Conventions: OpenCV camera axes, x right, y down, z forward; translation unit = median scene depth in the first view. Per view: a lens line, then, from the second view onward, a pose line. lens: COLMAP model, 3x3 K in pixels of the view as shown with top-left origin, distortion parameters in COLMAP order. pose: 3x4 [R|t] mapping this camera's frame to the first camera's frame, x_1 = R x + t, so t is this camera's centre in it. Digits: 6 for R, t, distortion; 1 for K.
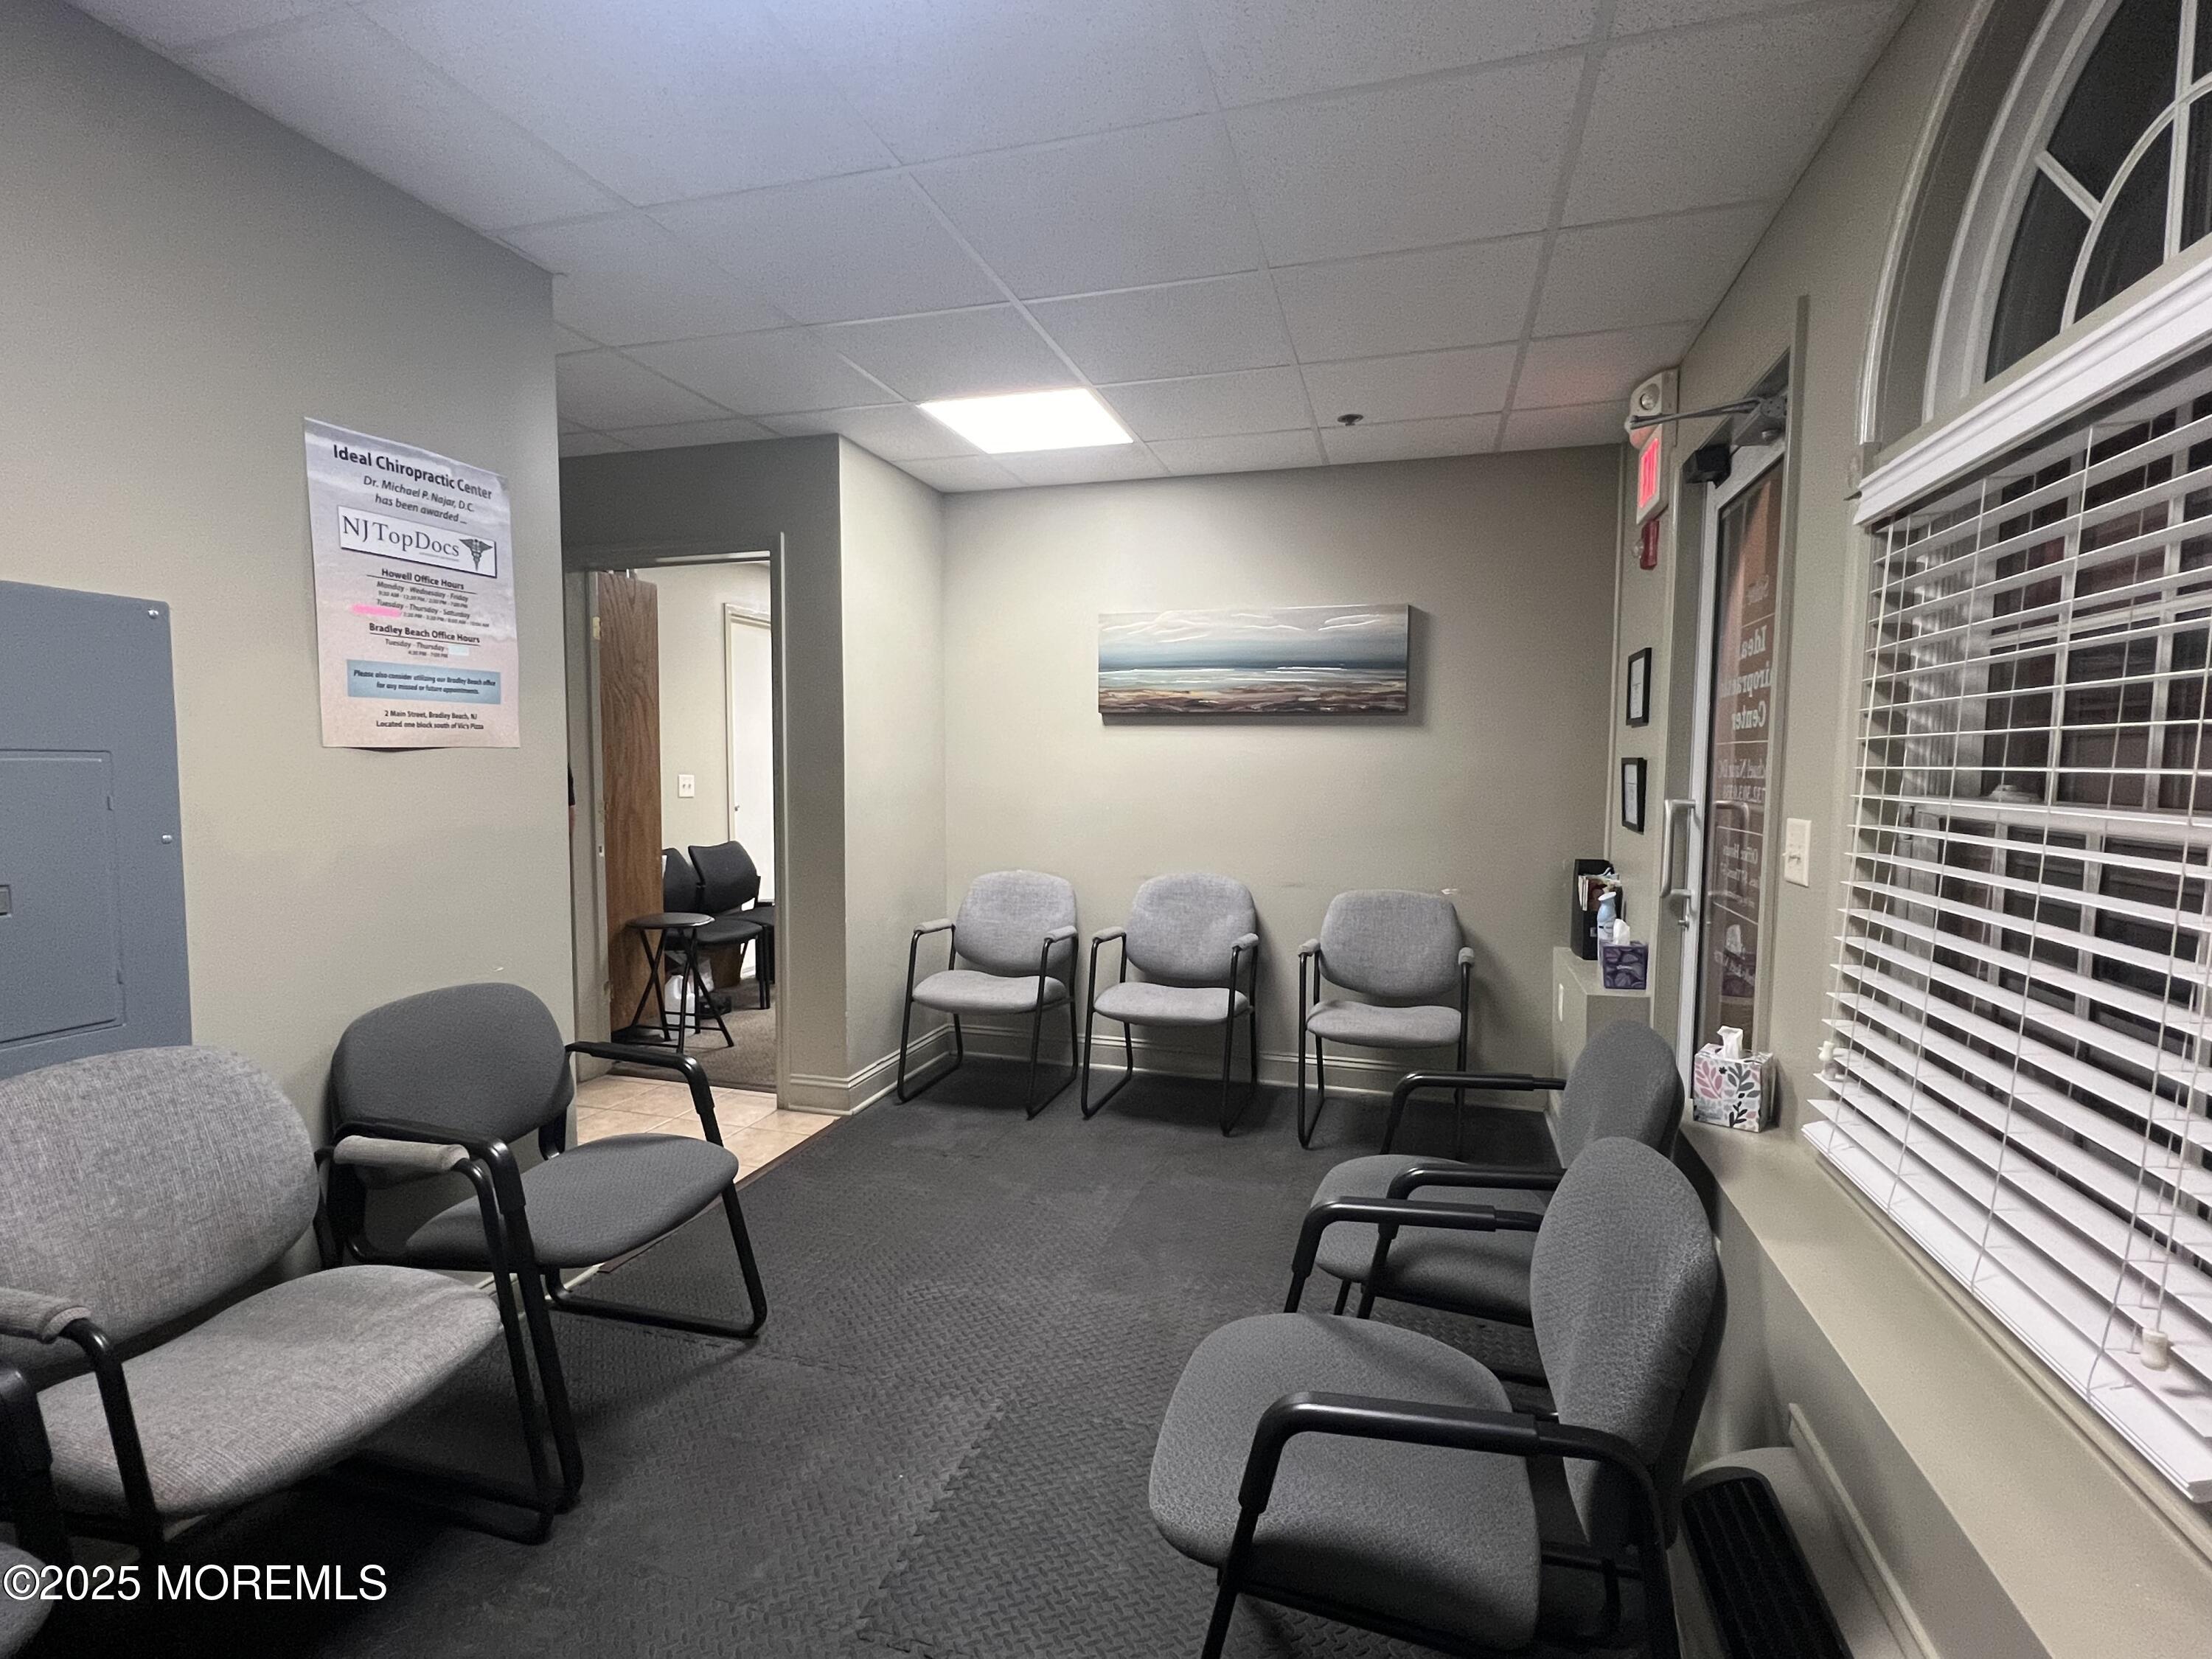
lens RADIAL K [[1052.2, 0, 1105.1], [0, 1052.2, 830.8], [0, 0, 1]] dist [-0.001876, 0.000974]
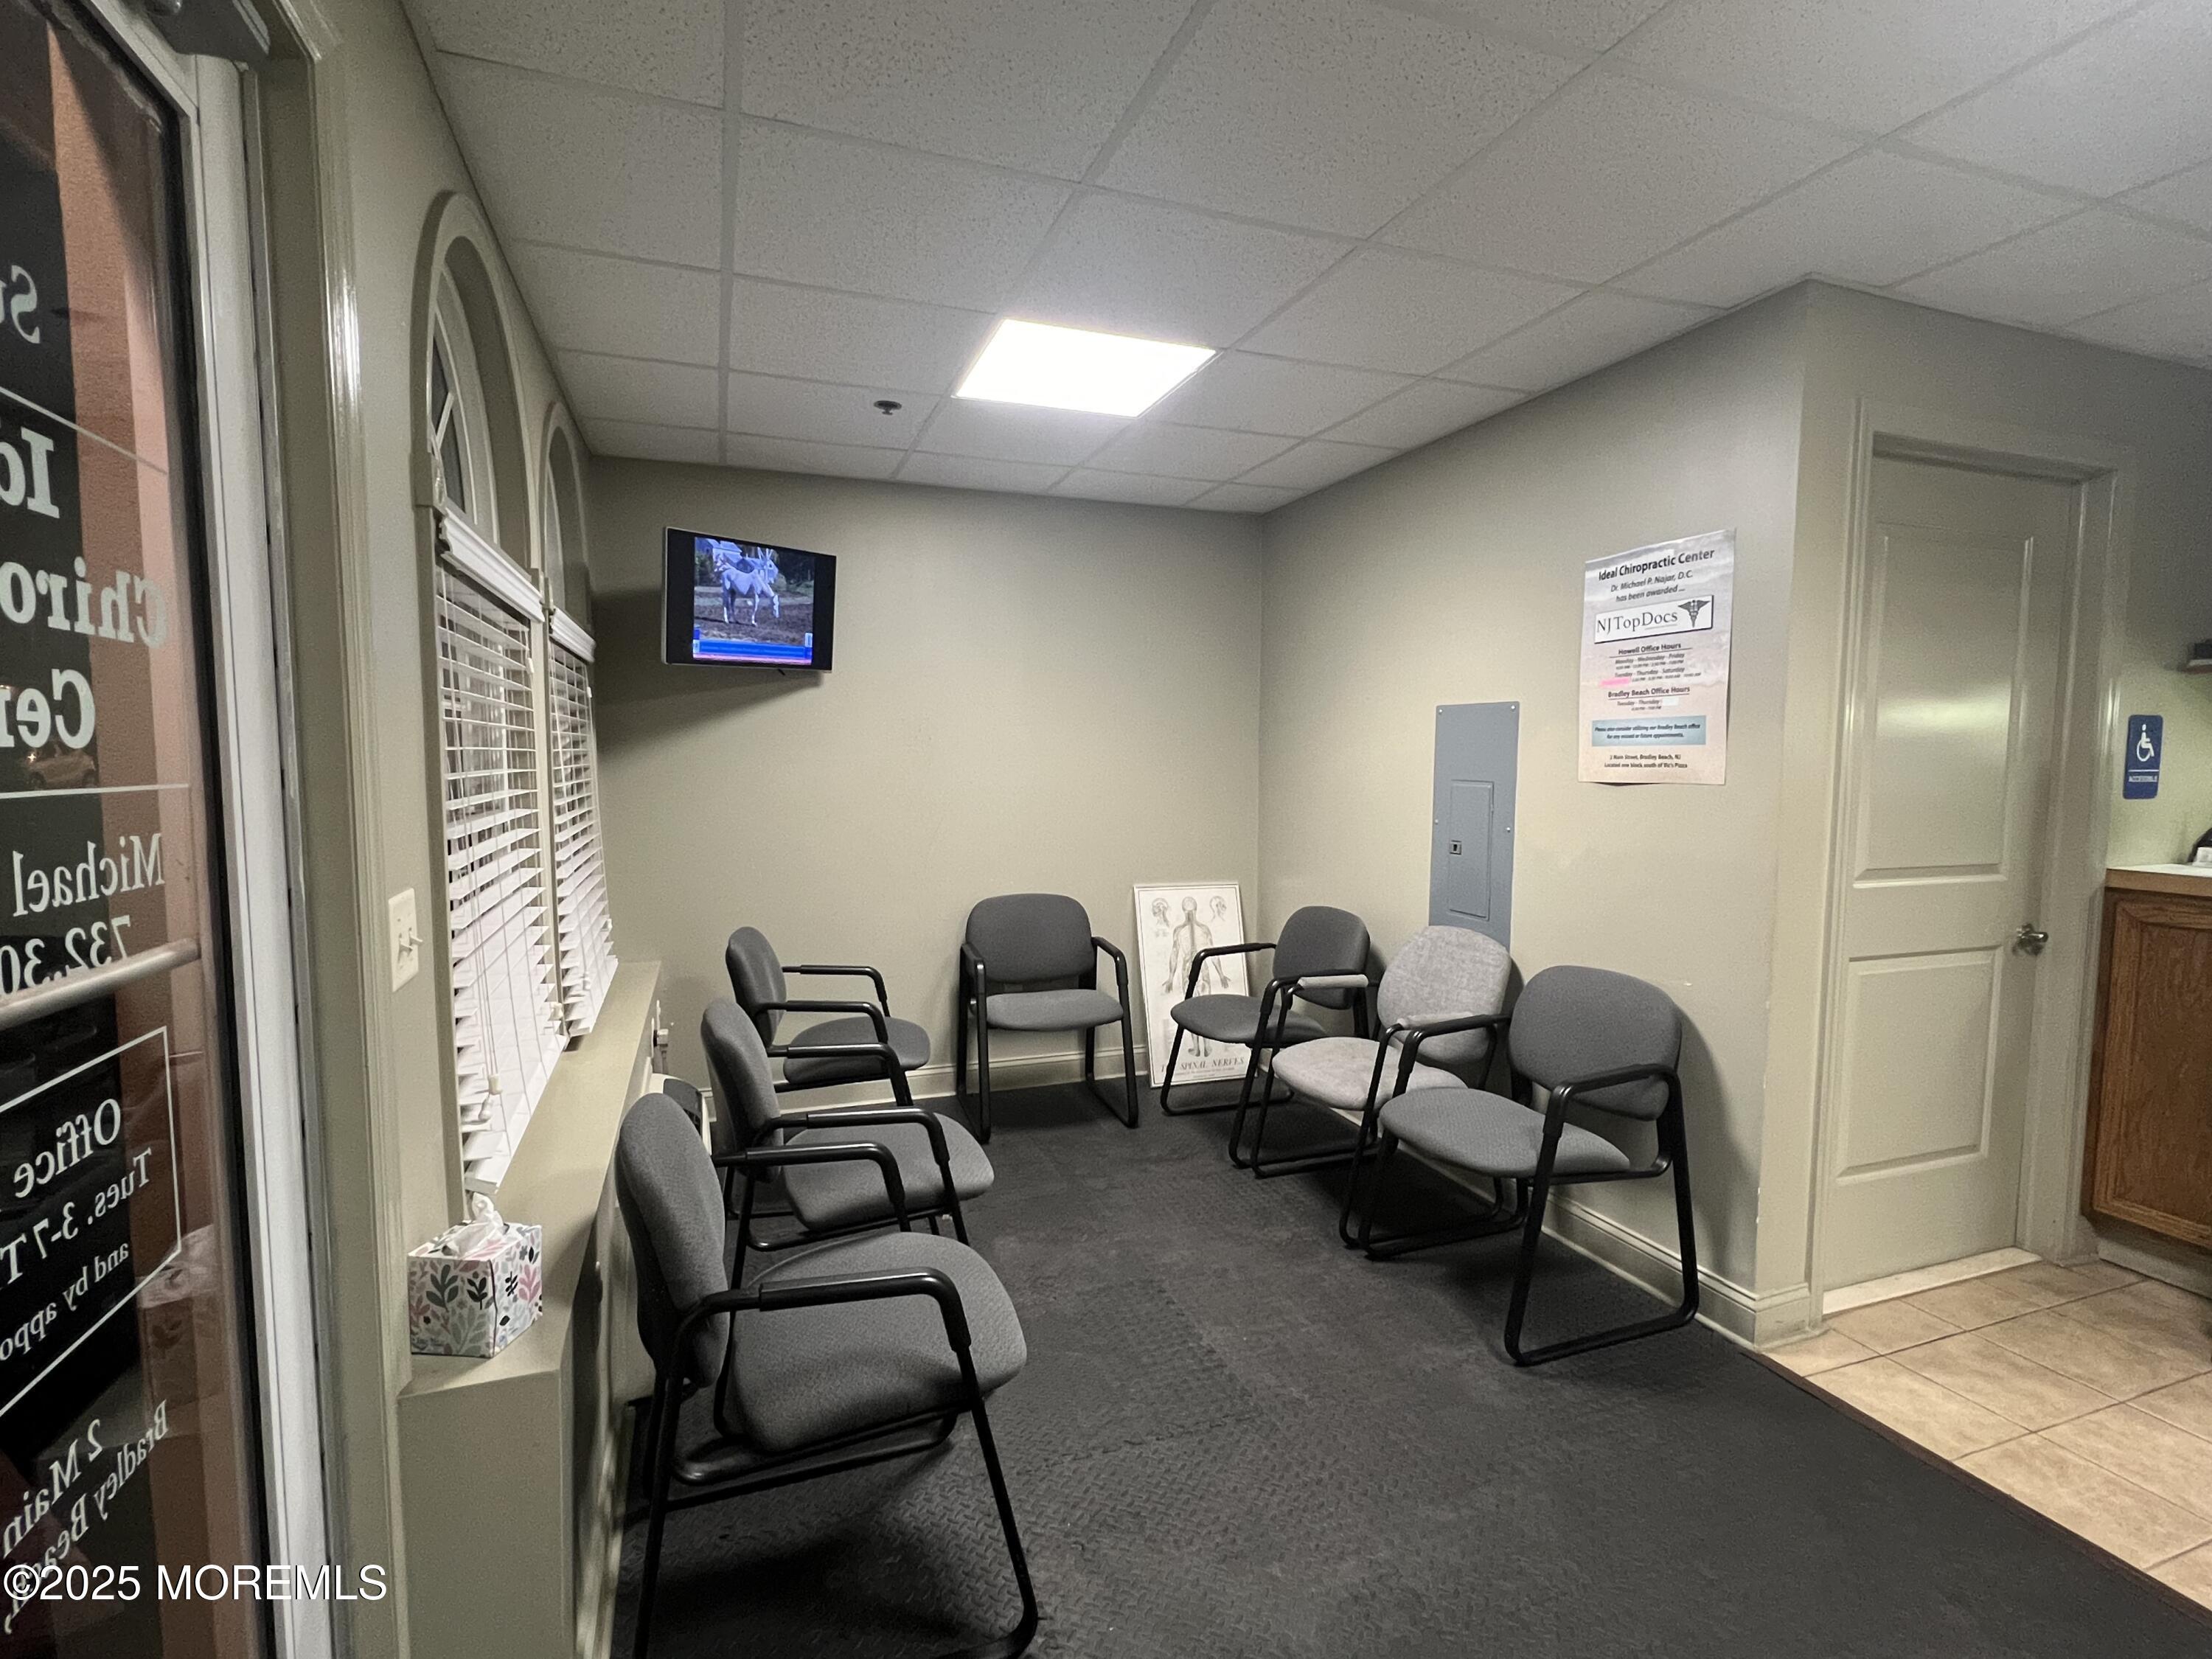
lens RADIAL K [[1052.2, 0, 1109.5], [0, 1052.2, 833.1], [0, 0, 1]] dist [-0.001876, 0.000974]
pose [[-0.795990, 0.035500, -0.604267, 0.605521], [-0.051833, 0.990614, 0.126476, -0.142362], [0.603086, 0.131995, -0.786680, 1.574880]]
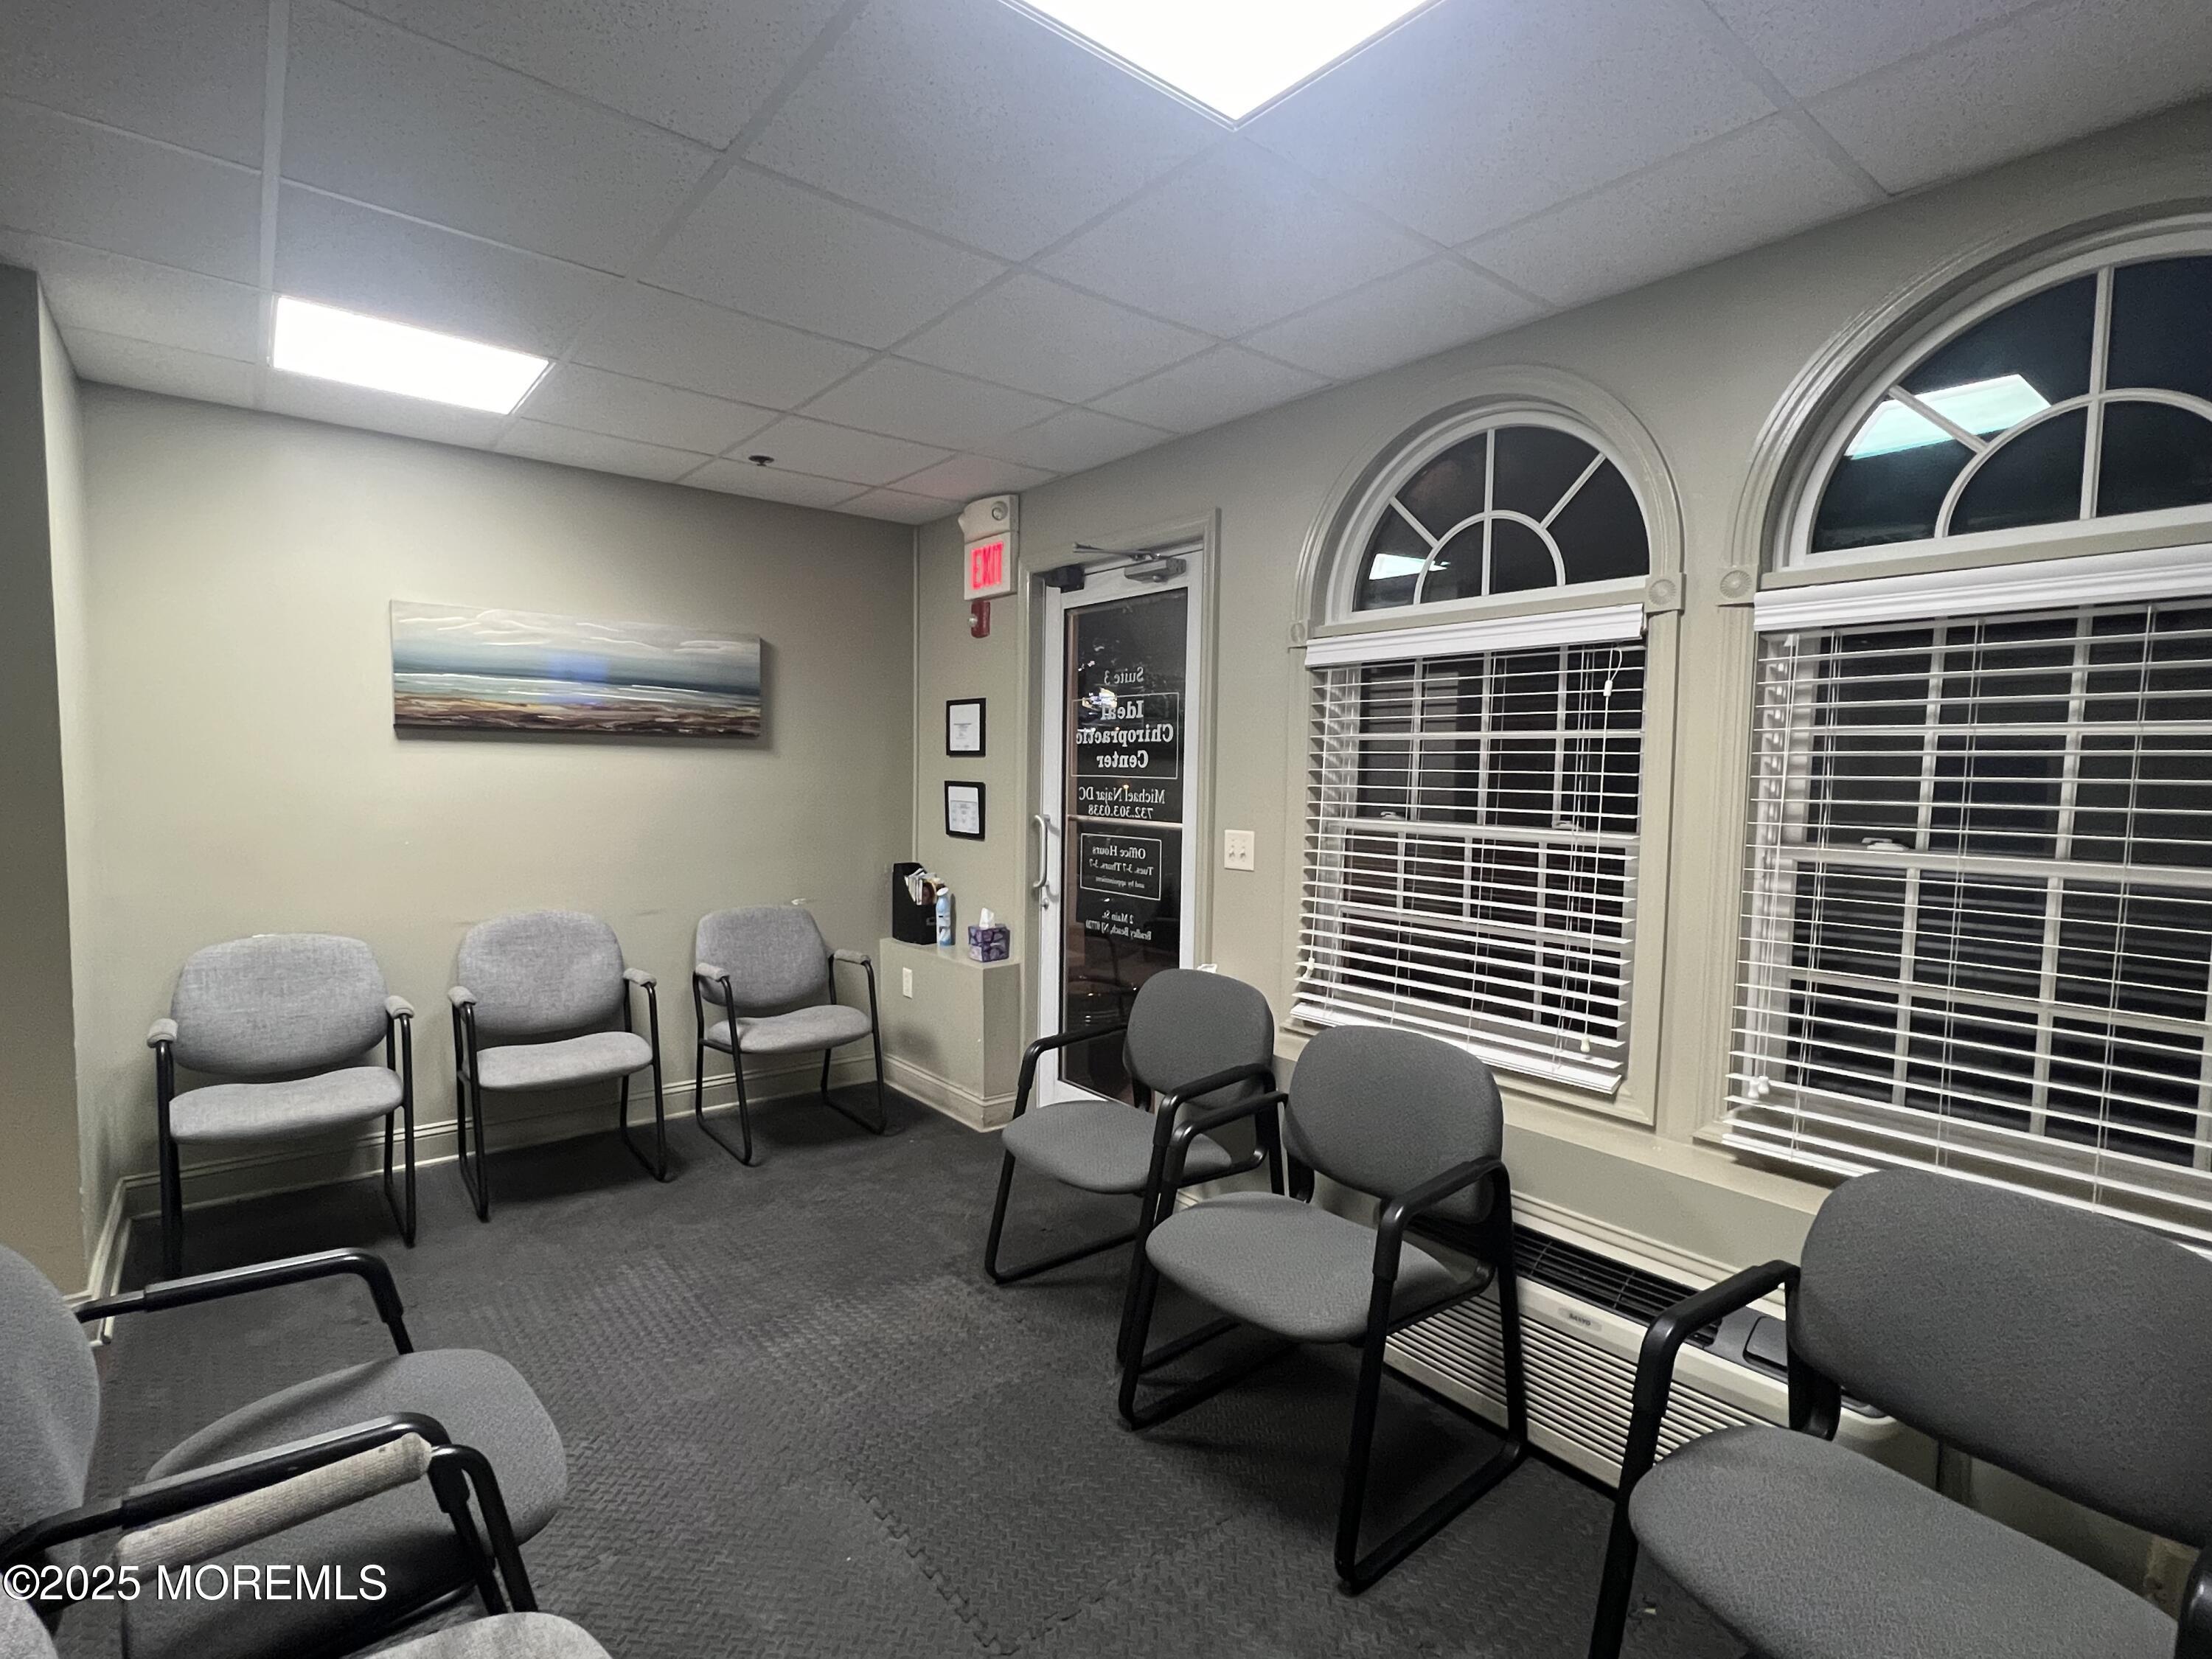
lens RADIAL K [[1052.2, 0, 1102.2], [0, 1052.2, 828.8], [0, 0, 1]] dist [-0.001876, 0.000974]
pose [[0.561570, -0.046451, 0.826124, -0.624685], [0.044420, 0.998676, 0.025958, -0.050845], [-0.826236, 0.022120, 0.562890, 0.191942]]
